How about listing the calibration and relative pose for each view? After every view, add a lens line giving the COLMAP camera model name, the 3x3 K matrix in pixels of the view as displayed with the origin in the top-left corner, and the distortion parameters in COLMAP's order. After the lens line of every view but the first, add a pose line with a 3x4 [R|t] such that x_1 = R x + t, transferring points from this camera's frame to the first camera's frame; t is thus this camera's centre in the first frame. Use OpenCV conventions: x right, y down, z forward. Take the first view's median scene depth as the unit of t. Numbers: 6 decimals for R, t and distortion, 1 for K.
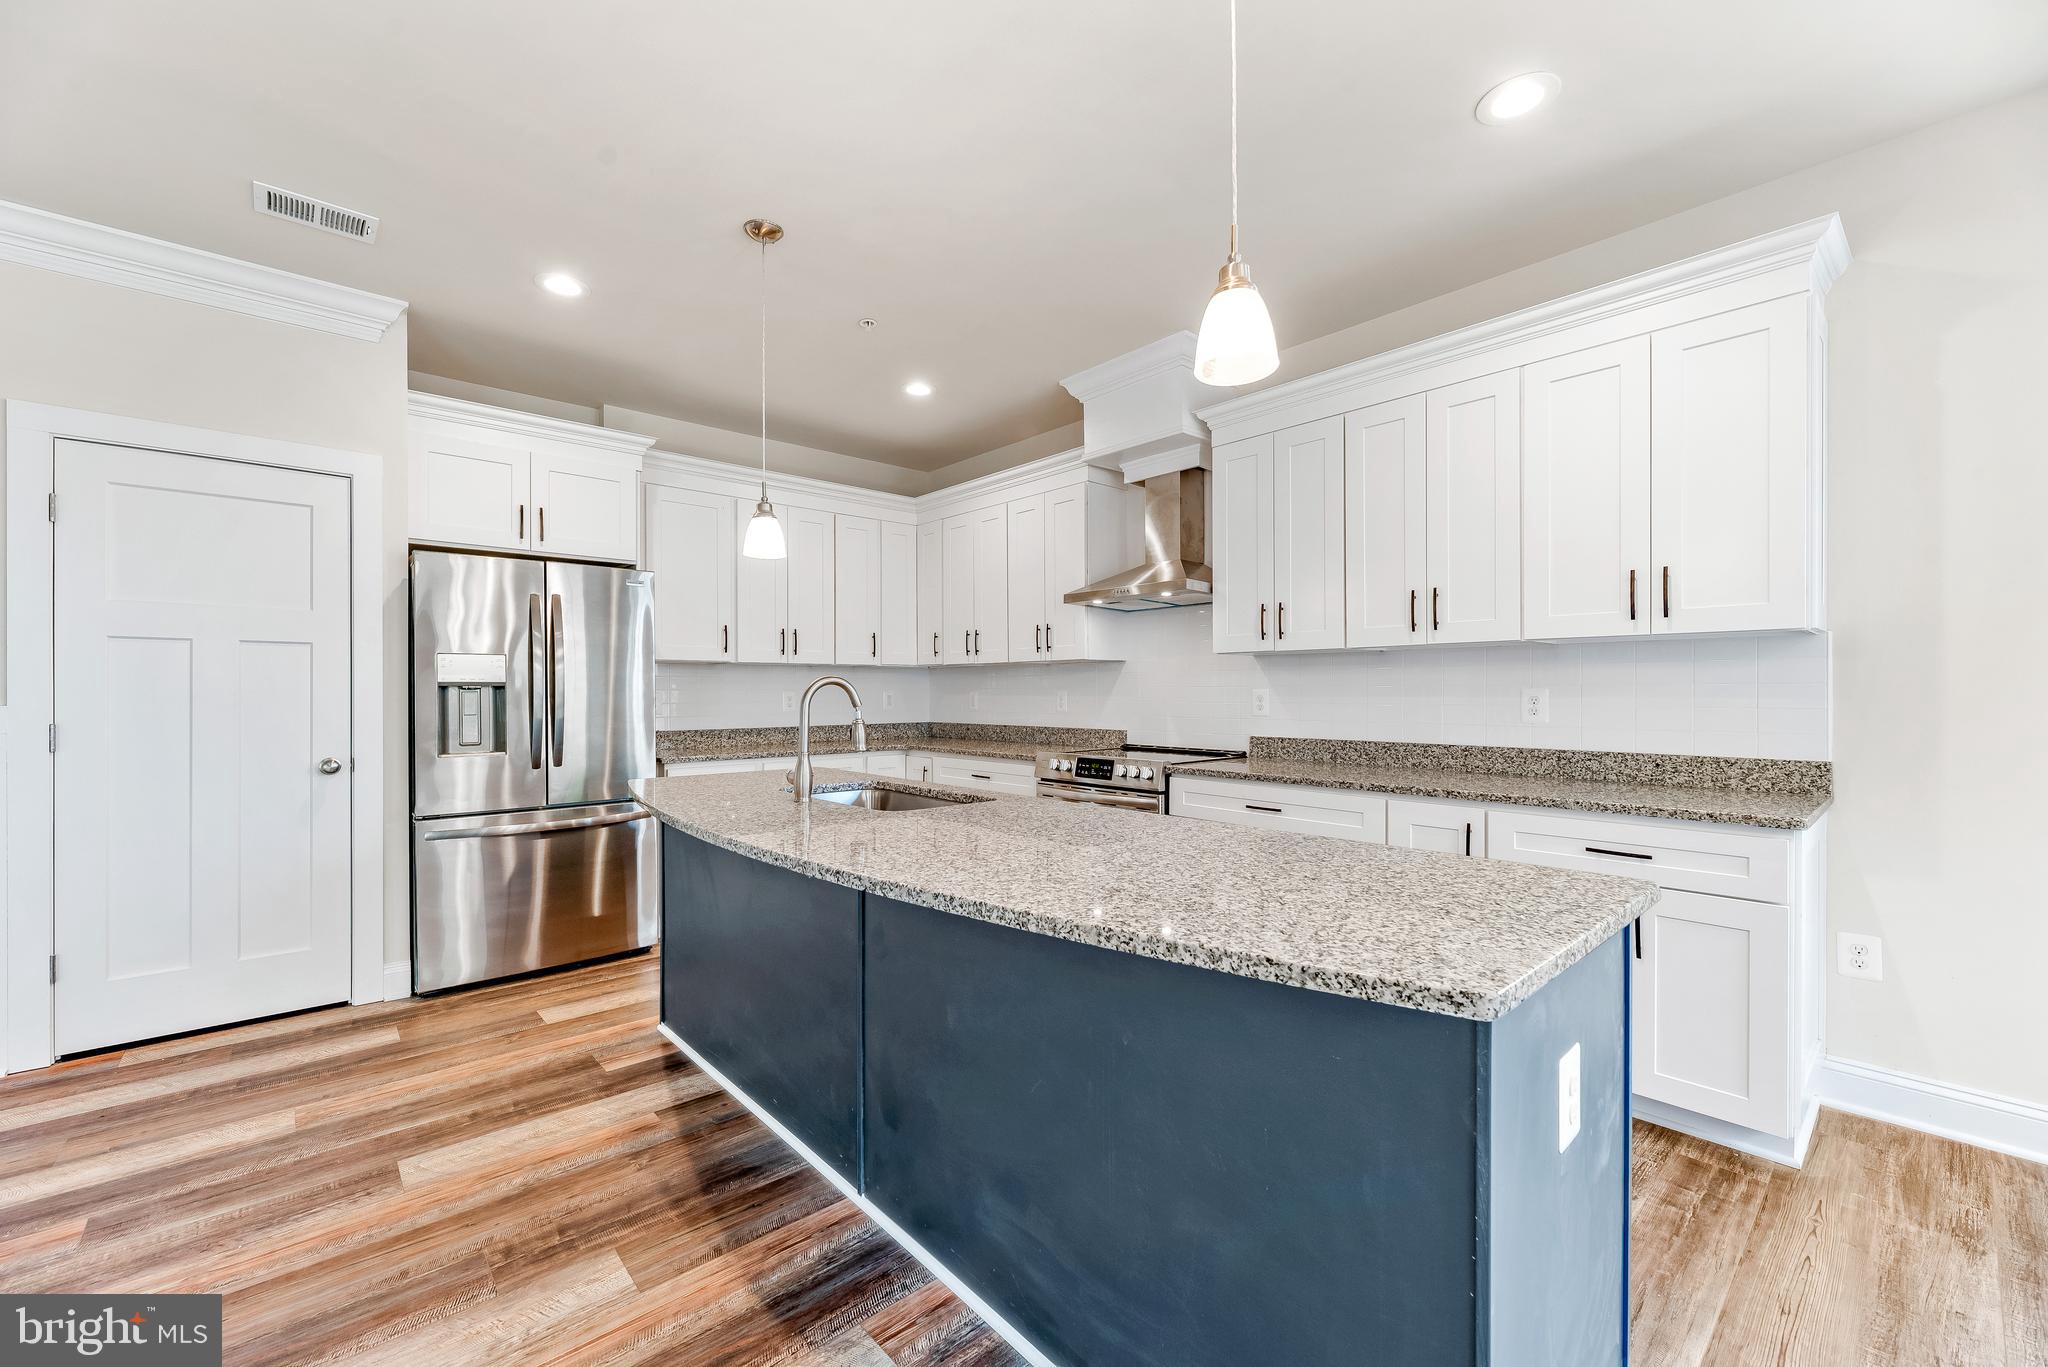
lens RADIAL K [[824.4, 0, 1013.4], [0, 824.4, 695.6], [0, 0, 1]] dist [-0.000533, -0.000009]
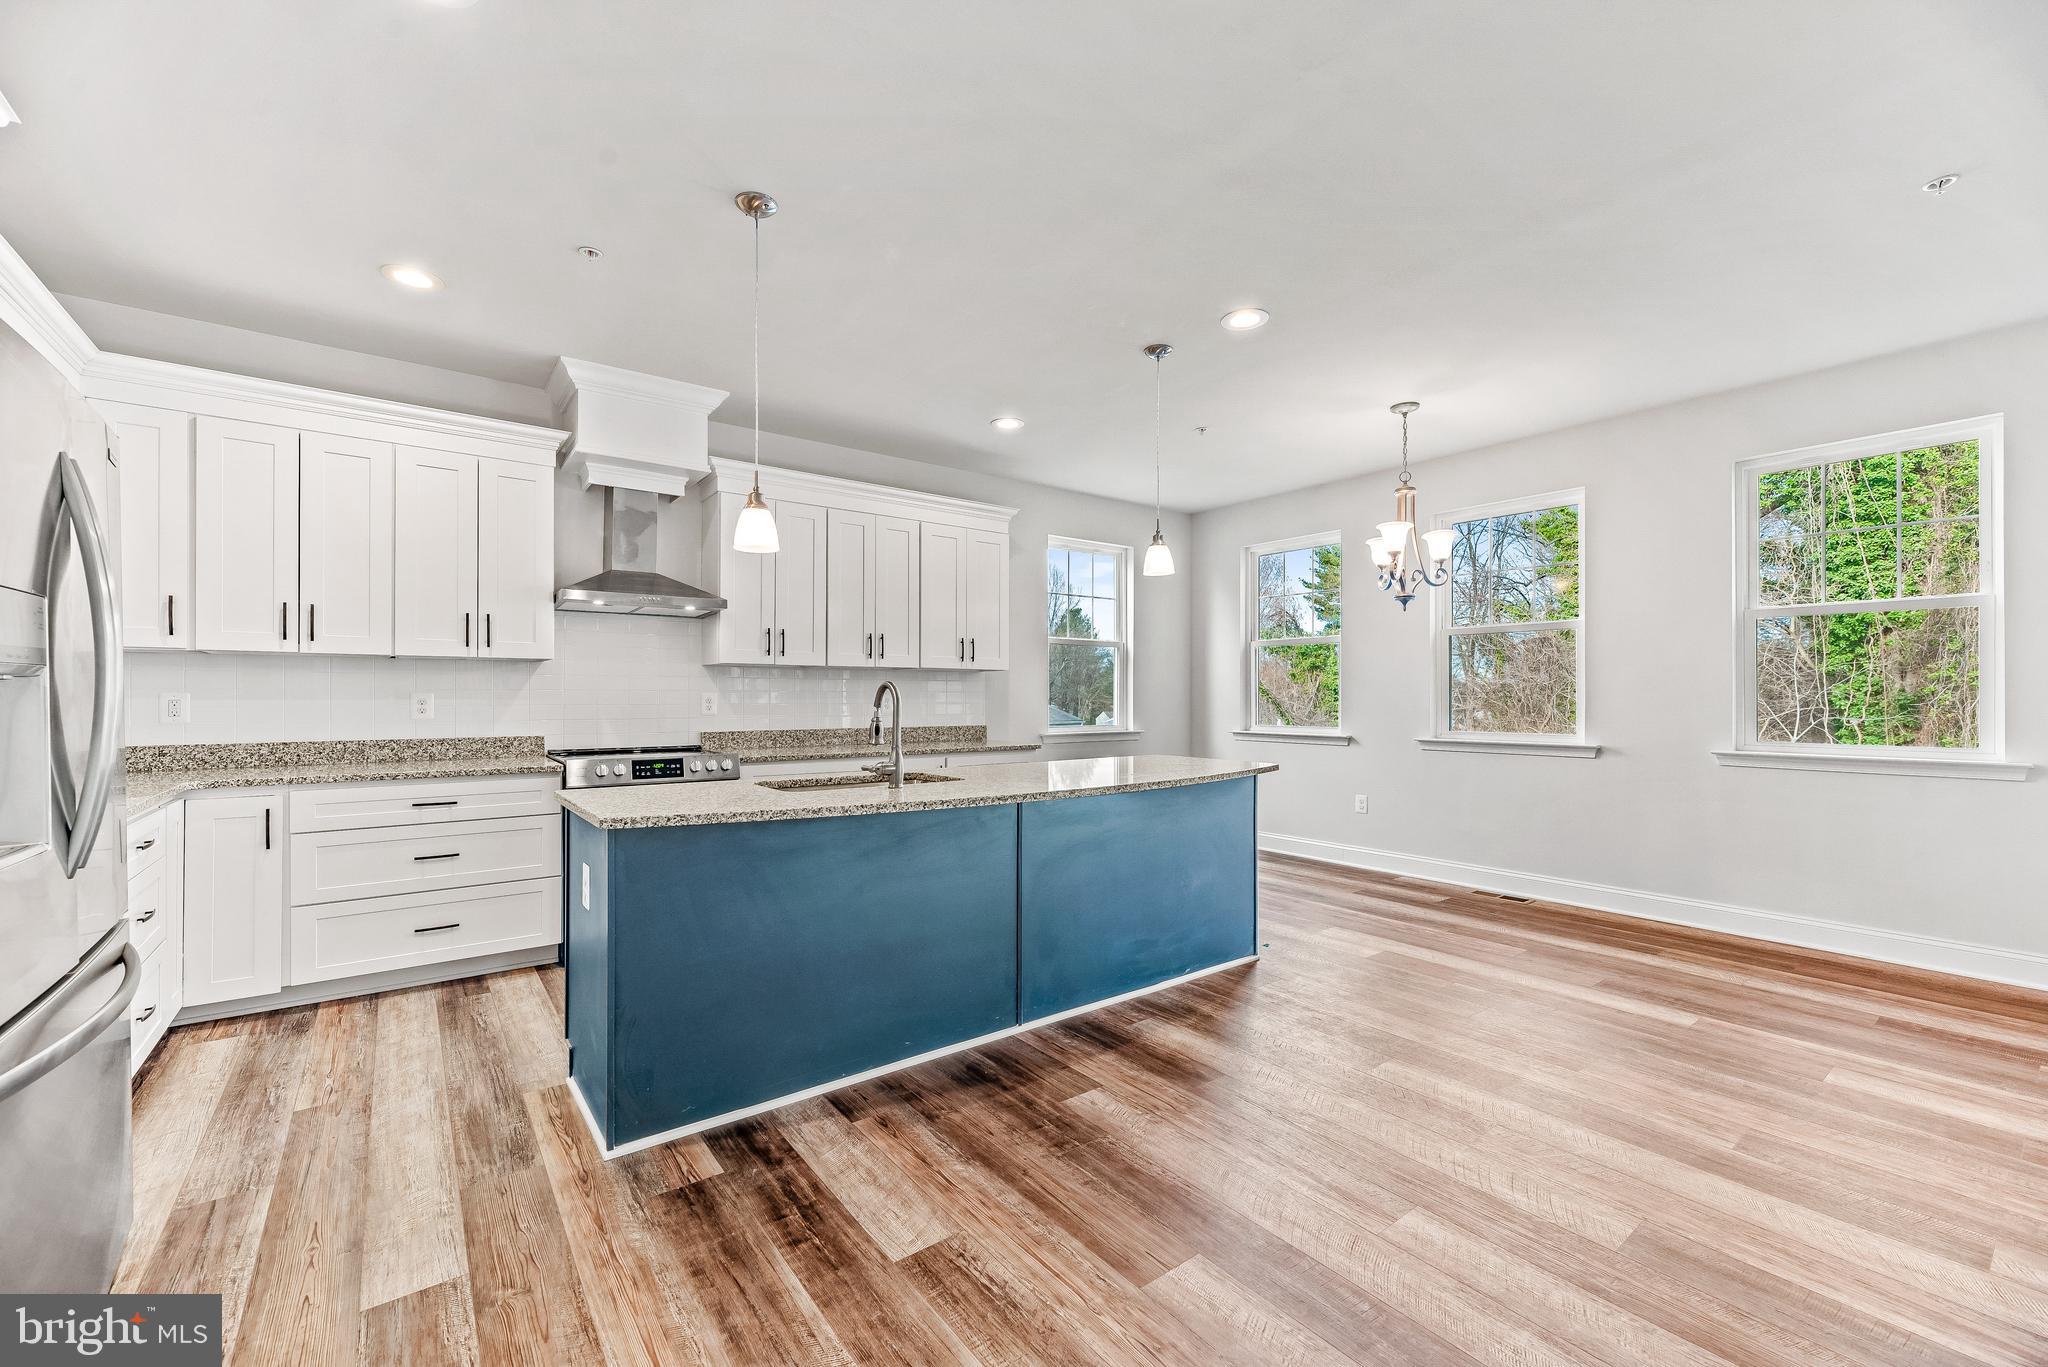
lens RADIAL K [[825.2, 0, 1013.9], [0, 825.2, 694.7], [0, 0, 1]] dist [0.000809, -0.000102]
pose [[0.082205, 0.002536, 0.996612, -1.052010], [0.002572, 0.999993, -0.002757, -0.000605], [-0.996612, 0.002790, 0.082197, 0.545227]]
